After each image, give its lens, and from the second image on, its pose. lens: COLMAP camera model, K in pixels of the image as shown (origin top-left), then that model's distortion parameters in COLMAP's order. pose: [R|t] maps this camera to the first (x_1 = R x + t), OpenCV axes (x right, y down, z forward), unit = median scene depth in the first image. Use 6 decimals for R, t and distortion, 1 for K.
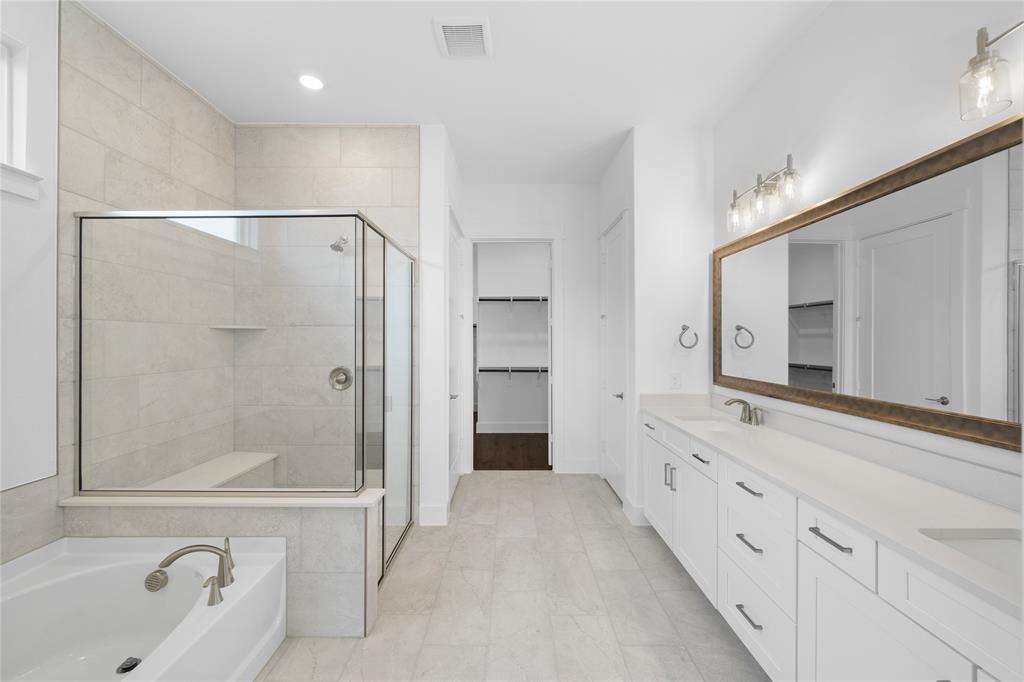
lens RADIAL K [[400.8, 0, 507.9], [0, 400.8, 340.8], [0, 0, 1]] dist [-0.005056, 0.001674]
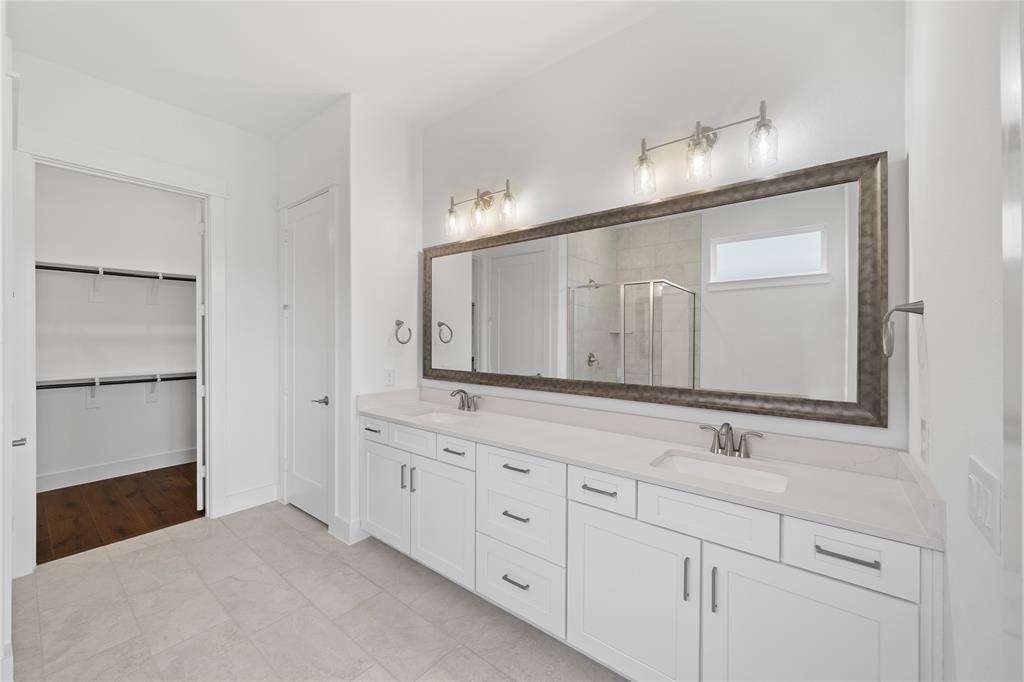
lens RADIAL K [[400.8, 0, 508.2], [0, 400.8, 336.8], [0, 0, 1]] dist [-0.005056, 0.001674]
pose [[0.619017, -0.003557, 0.785370, -0.169157], [0.001093, 0.999993, 0.003668, -0.001773], [-0.785377, -0.001412, 0.619016, 0.186886]]
